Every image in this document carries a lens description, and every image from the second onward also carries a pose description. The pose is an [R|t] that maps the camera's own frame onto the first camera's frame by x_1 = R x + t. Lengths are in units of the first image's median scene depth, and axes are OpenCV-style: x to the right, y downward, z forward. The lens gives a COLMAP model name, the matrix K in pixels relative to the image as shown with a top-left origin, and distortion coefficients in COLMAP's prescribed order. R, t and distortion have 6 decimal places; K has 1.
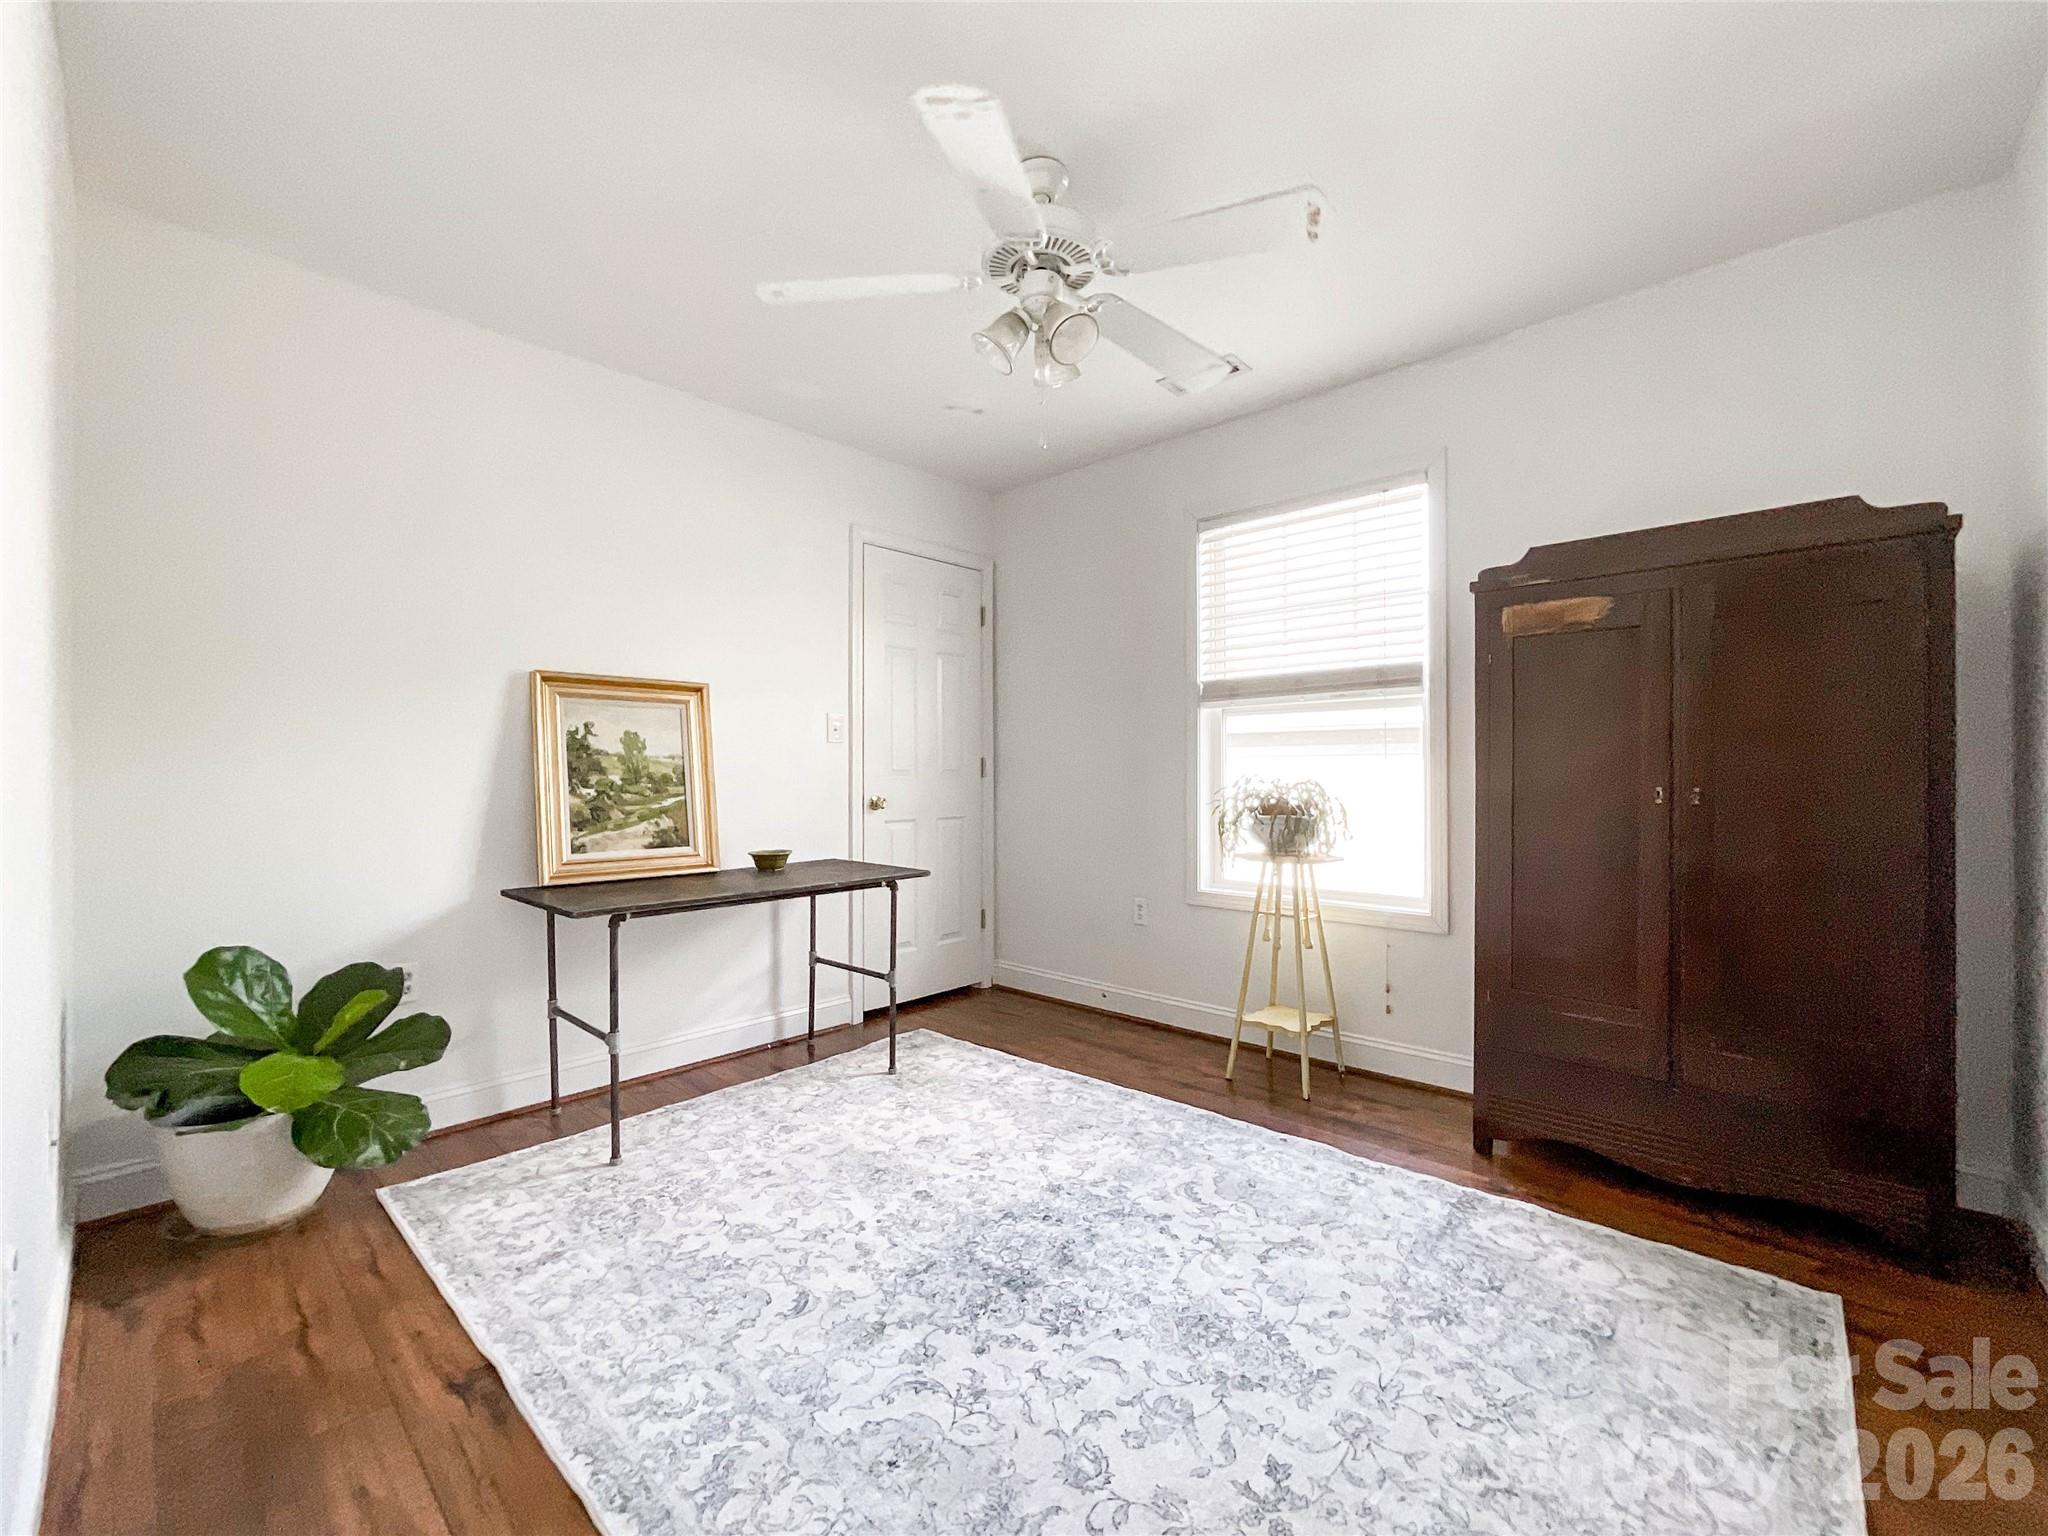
lens RADIAL K [[845.1, 0, 1024.0], [0, 845.1, 768.0], [0, 0, 1]] dist [-0.011022, 0.012773]
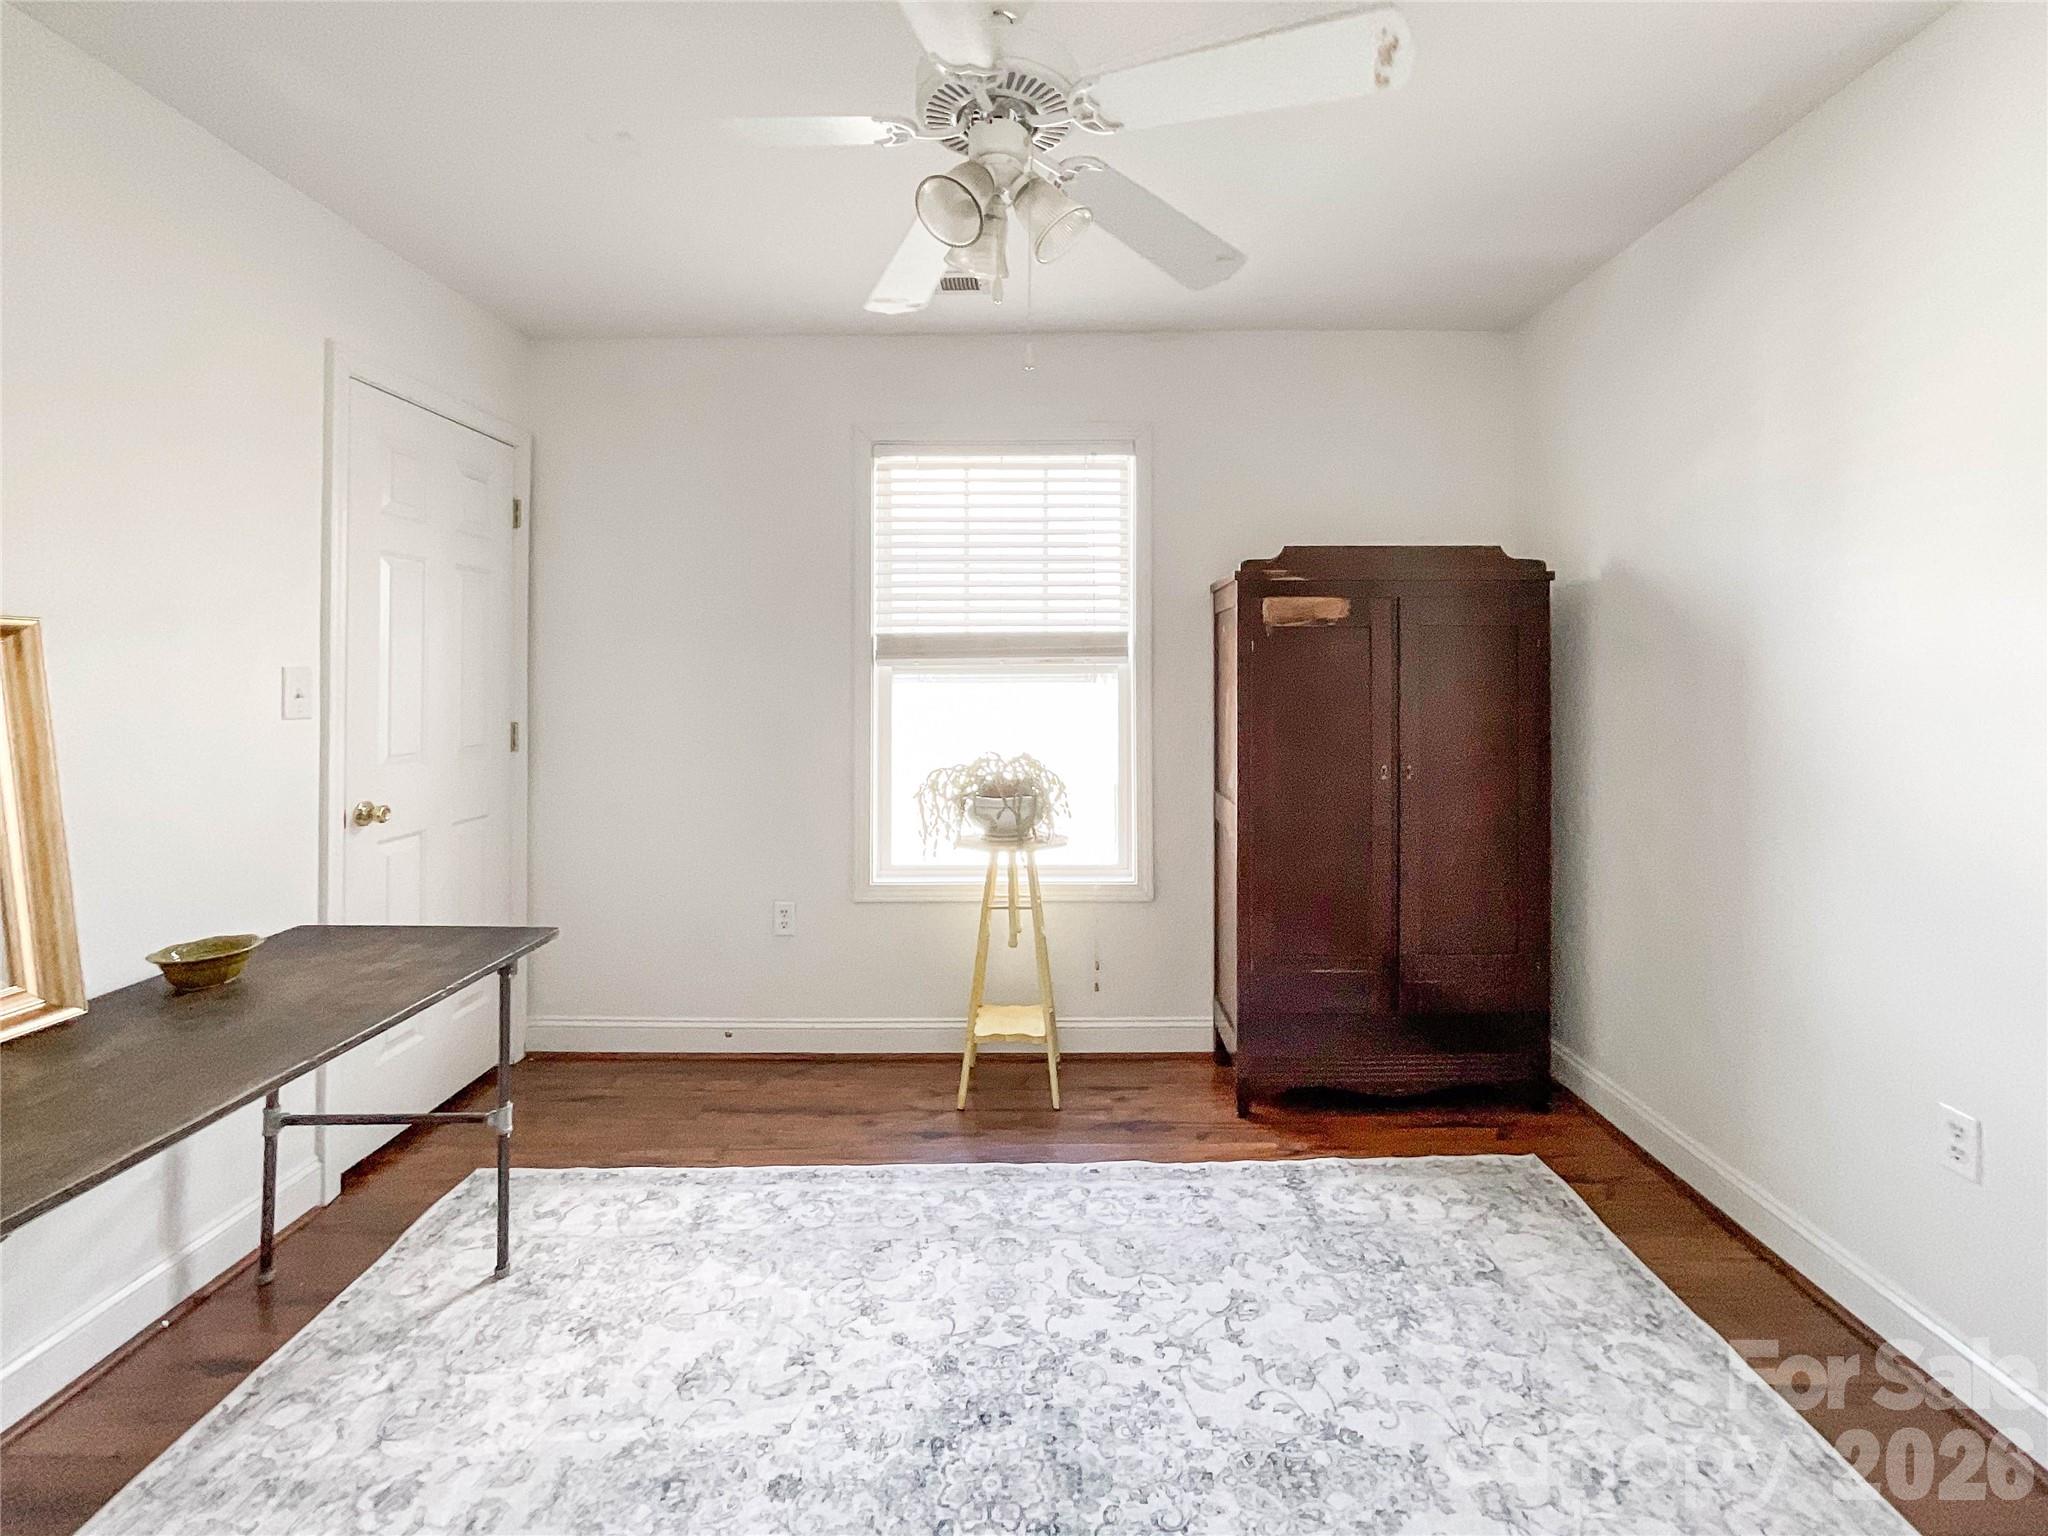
lens RADIAL K [[893.2, 0, 1030.1], [0, 893.2, 670.3], [0, 0, 1]] dist [-0.024162, 0.014212]
pose [[0.741737, 0.005154, 0.670672, -0.345254], [-0.000101, 0.999971, -0.007572, -0.077619], [-0.670691, 0.005549, 0.741716, 0.309859]]
